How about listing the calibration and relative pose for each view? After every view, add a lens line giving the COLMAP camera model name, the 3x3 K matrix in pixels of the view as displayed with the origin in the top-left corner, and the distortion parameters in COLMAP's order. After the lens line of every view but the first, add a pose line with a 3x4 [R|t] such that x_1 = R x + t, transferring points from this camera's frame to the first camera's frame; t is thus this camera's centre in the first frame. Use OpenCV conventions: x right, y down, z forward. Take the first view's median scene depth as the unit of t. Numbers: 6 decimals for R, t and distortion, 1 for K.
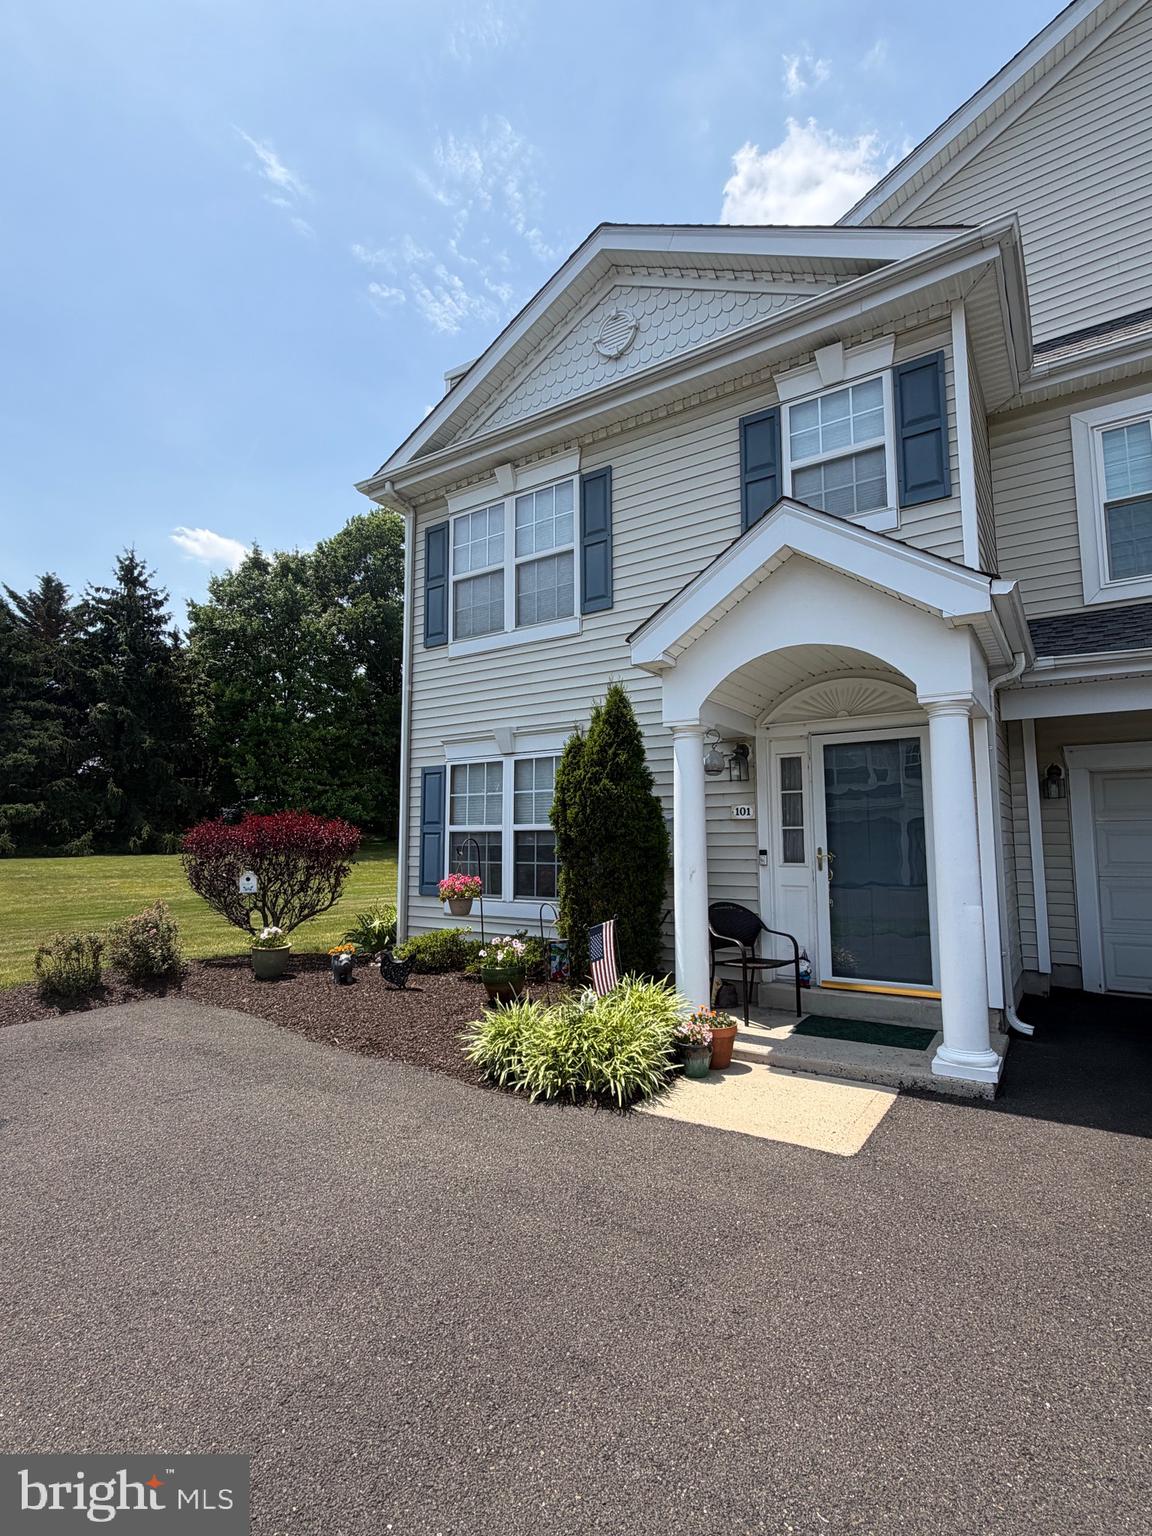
lens RADIAL K [[747.7, 0, 576.9], [0, 747.7, 765.1], [0, 0, 1]] dist [0.001781, -0.001658]
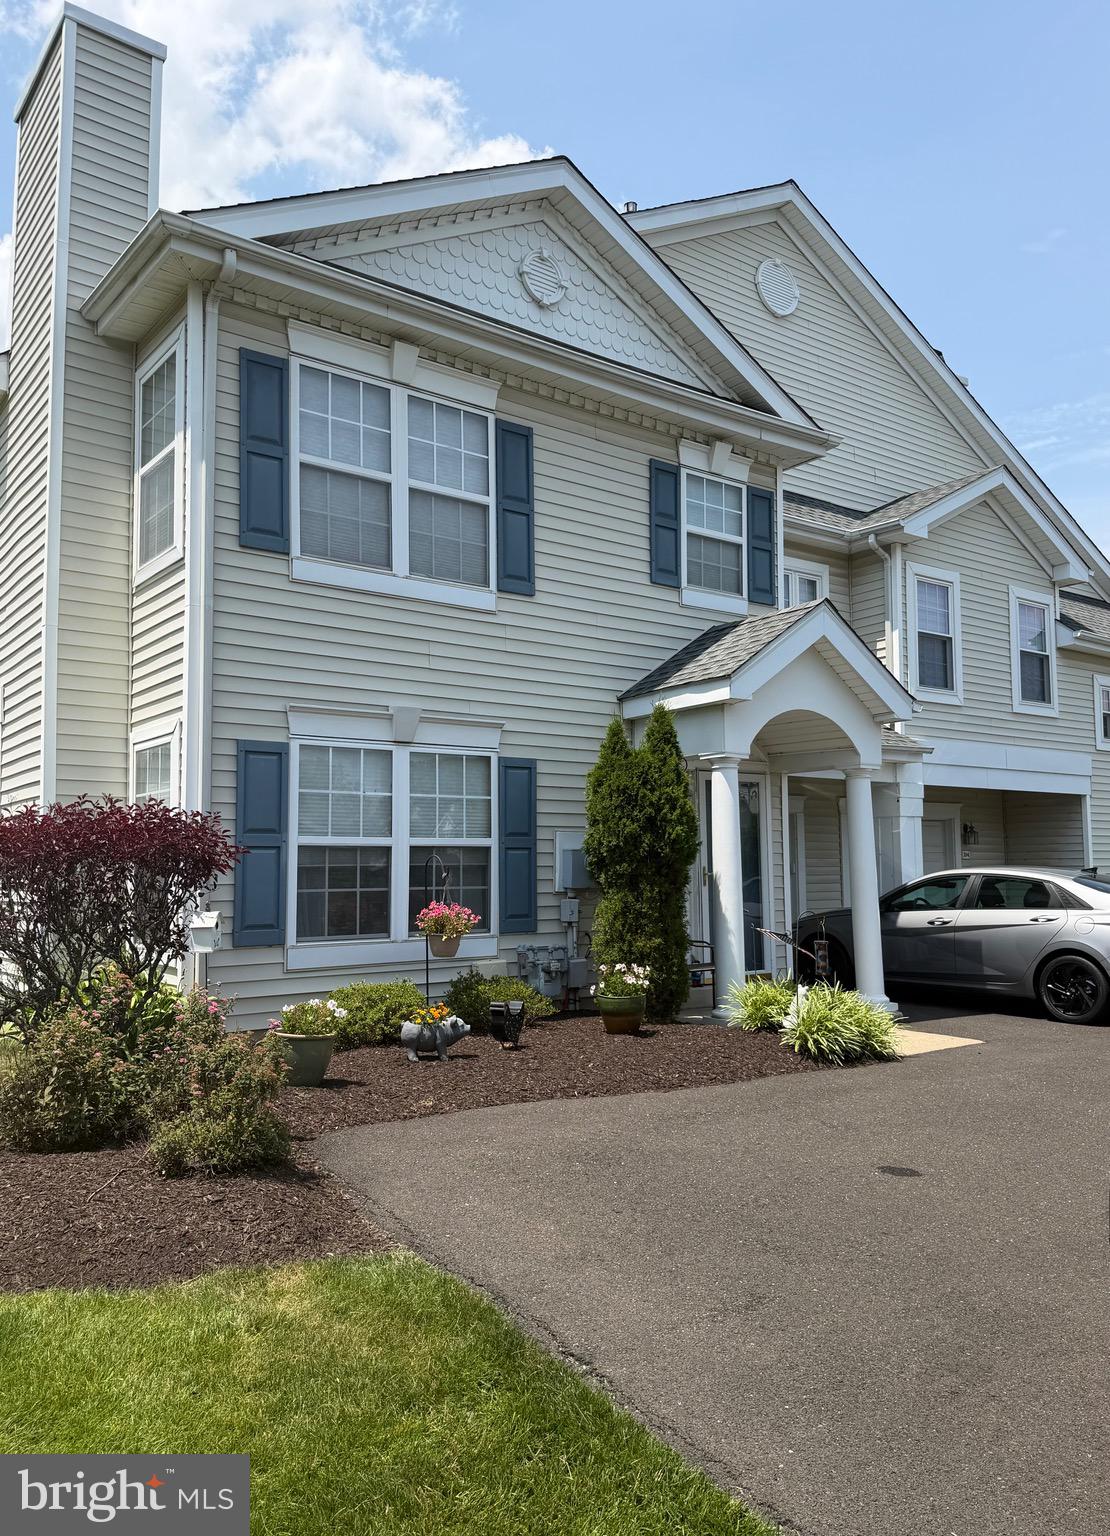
lens RADIAL K [[1155.1, 0, 562.8], [0, 1155.1, 780.1], [0, 0, 1]] dist [0.063987, -0.029590]
pose [[0.320066, 0.077779, 0.944197, -1.153335], [-0.090975, 0.994542, -0.051087, 0.068077], [-0.943017, -0.069547, 0.325395, 0.487709]]
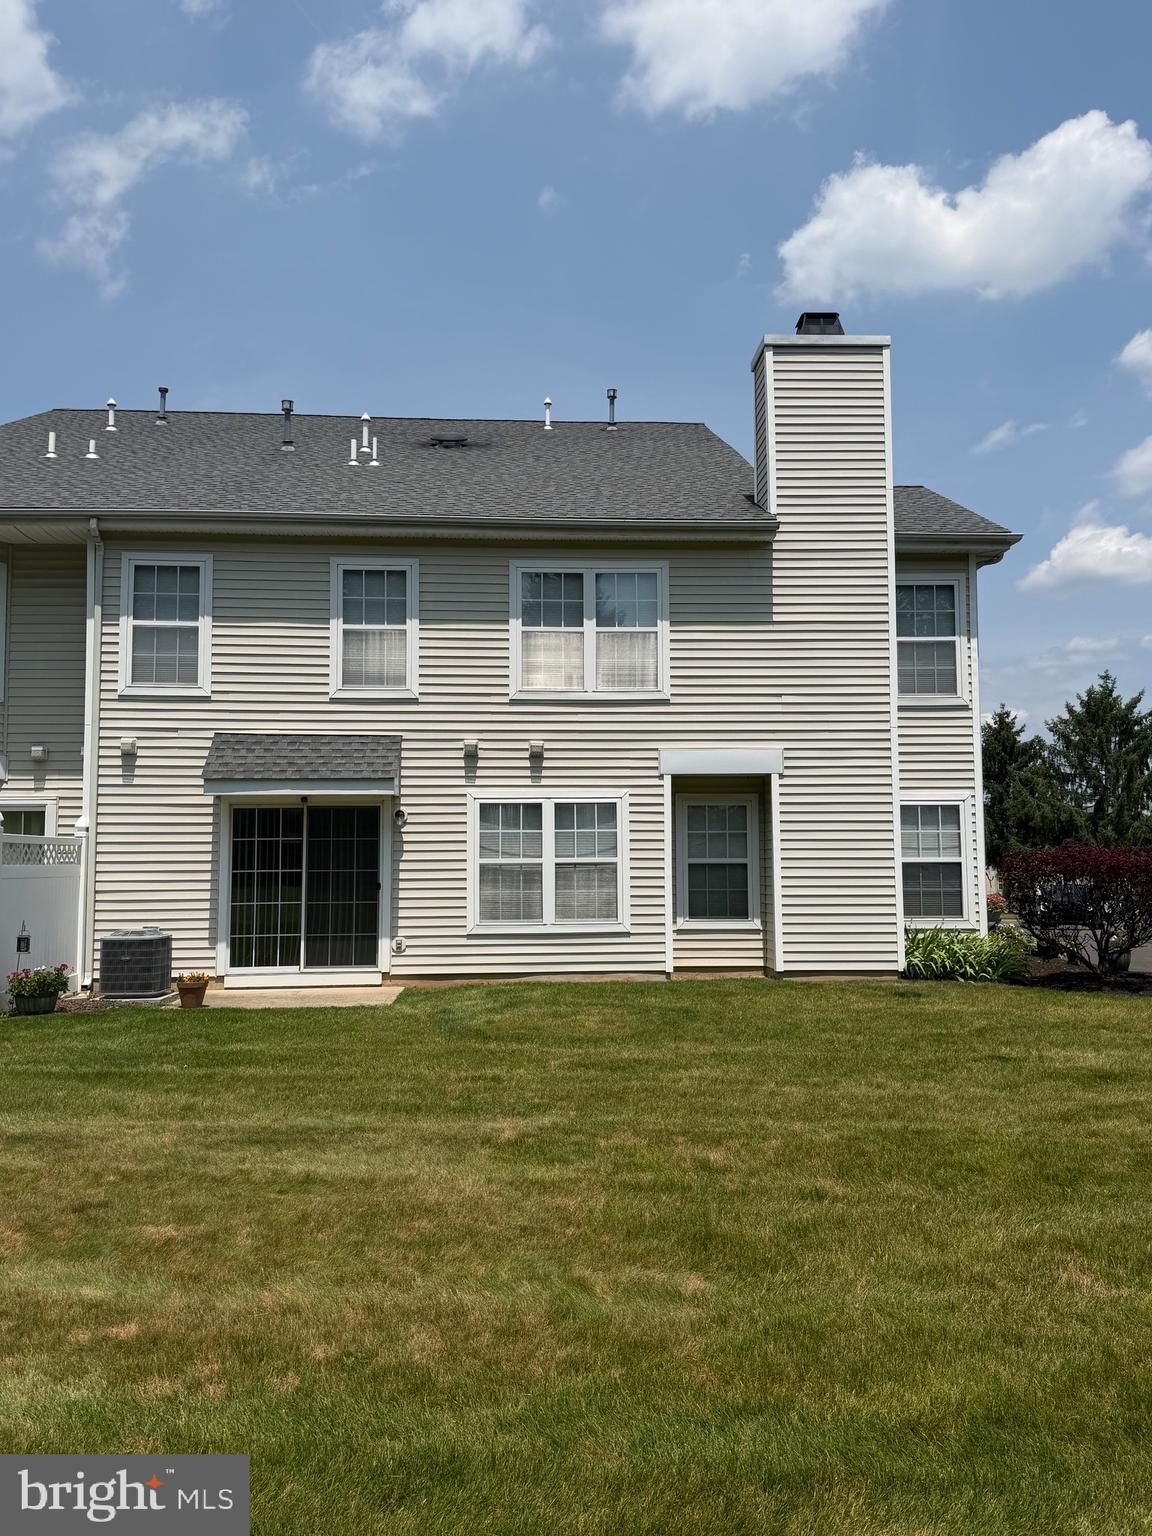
lens RADIAL K [[1251.3, 0, 577.6], [0, 1251.3, 773.7], [0, 0, 1]] dist [0.116437, 0.002245]
pose [[-0.609113, 0.076319, 0.789402, -1.537423], [-0.073714, 0.985602, -0.152166, 0.327988], [-0.789650, -0.150877, -0.594718, 2.953354]]
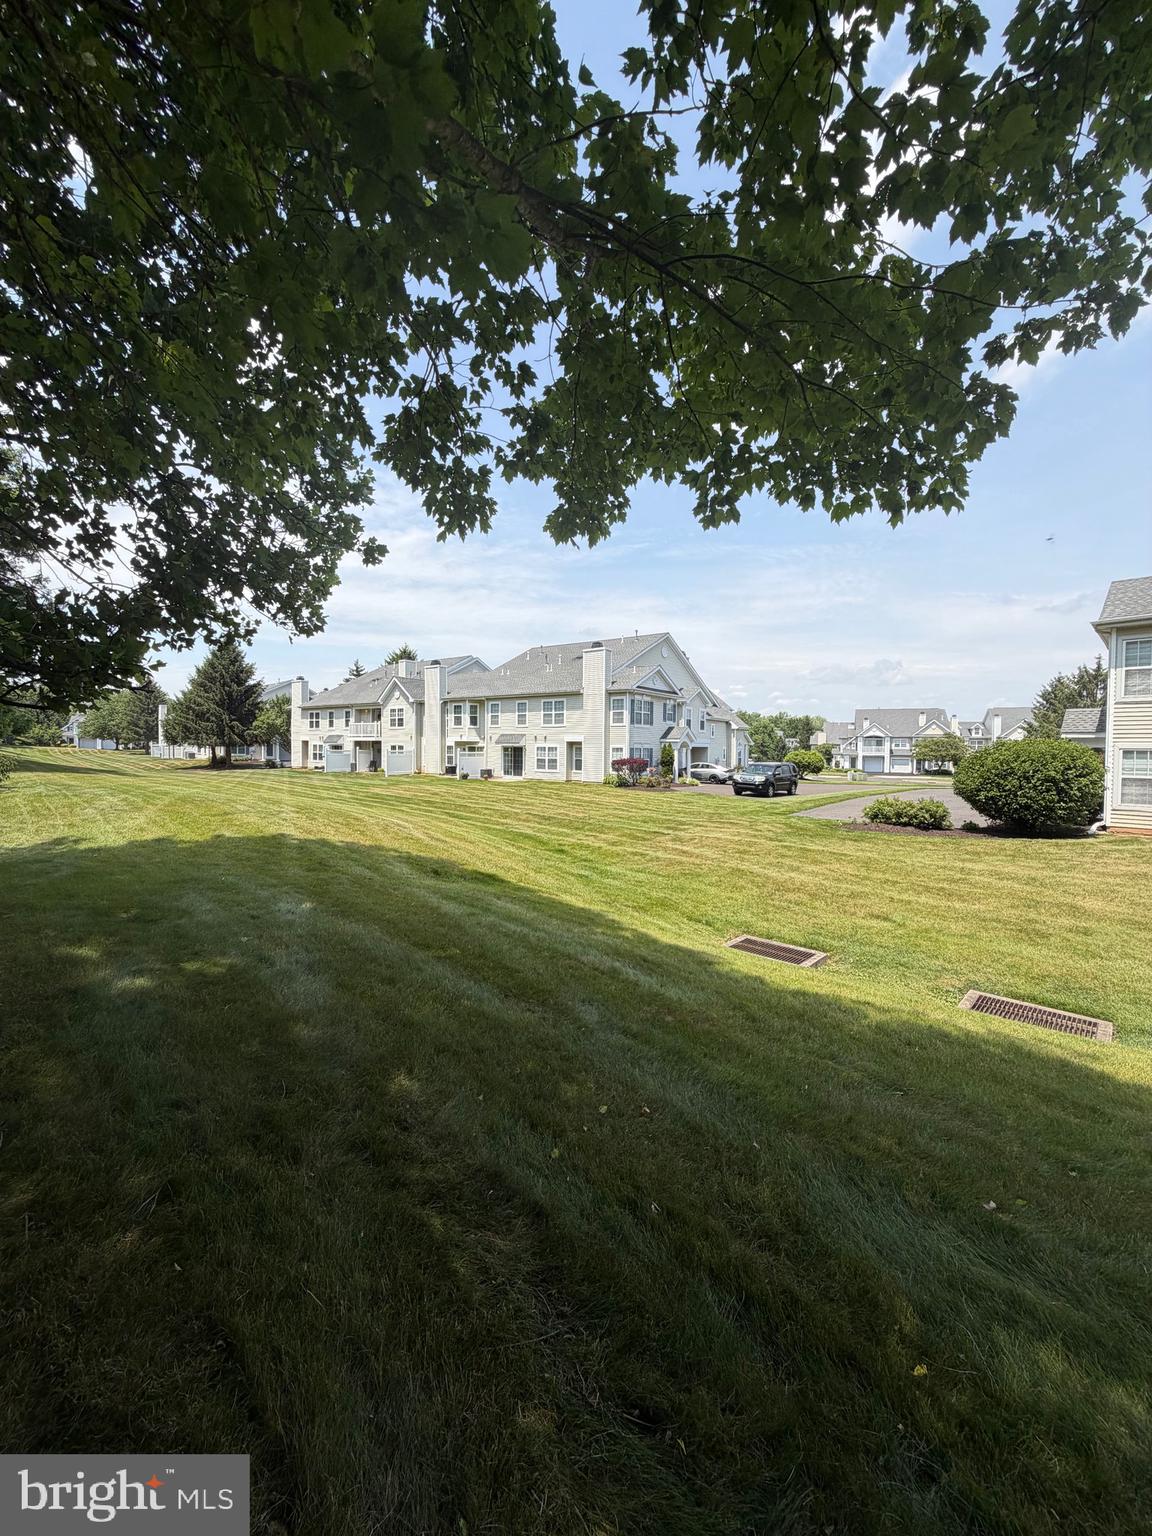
lens RADIAL K [[617.2, 0, 576.1], [0, 617.2, 770.4], [0, 0, 1]] dist [0.000254, 0.000001]
pose [[0.037165, -0.030840, 0.998833, -4.990912], [-0.115861, 0.992650, 0.034960, 0.060019], [-0.992570, -0.117026, 0.033319, 1.363713]]
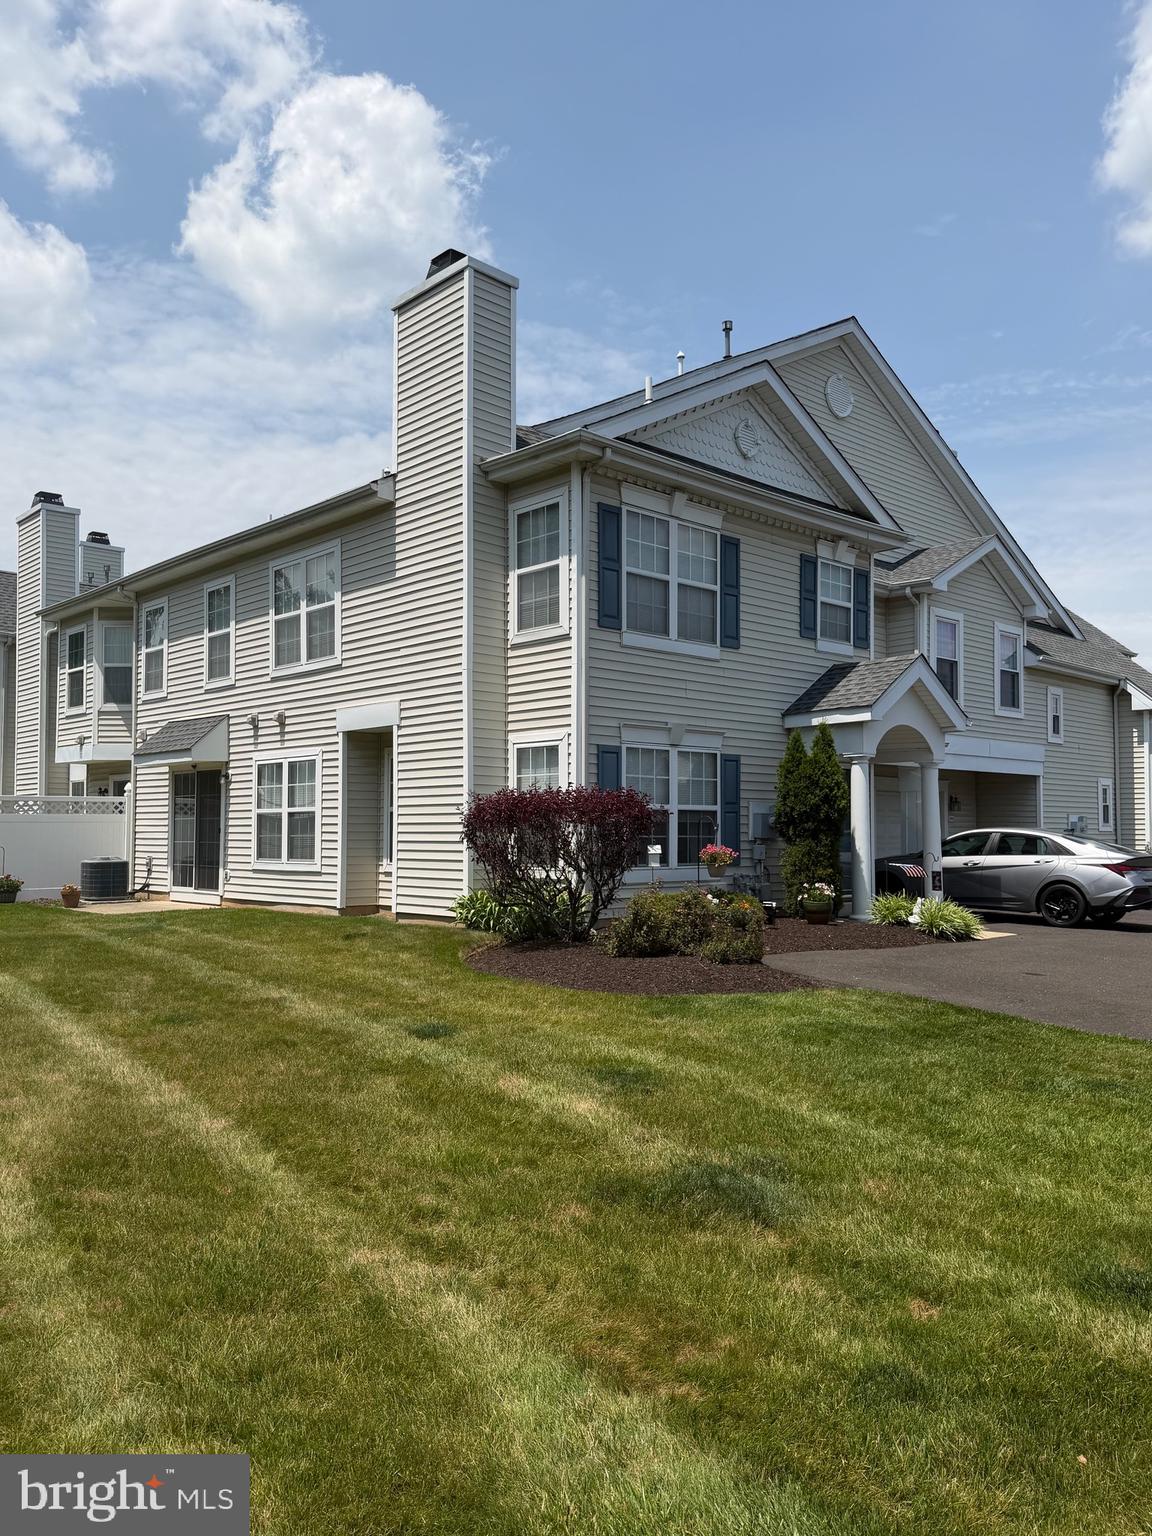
lens RADIAL K [[1159.9, 0, 577.2], [0, 1159.9, 779.8], [0, 0, 1]] dist [0.090381, -0.003942]
pose [[0.219297, 0.047577, 0.974497, -1.969202], [-0.104504, 0.994210, -0.025022, 0.104684], [-0.970045, -0.096352, 0.222999, 0.756697]]
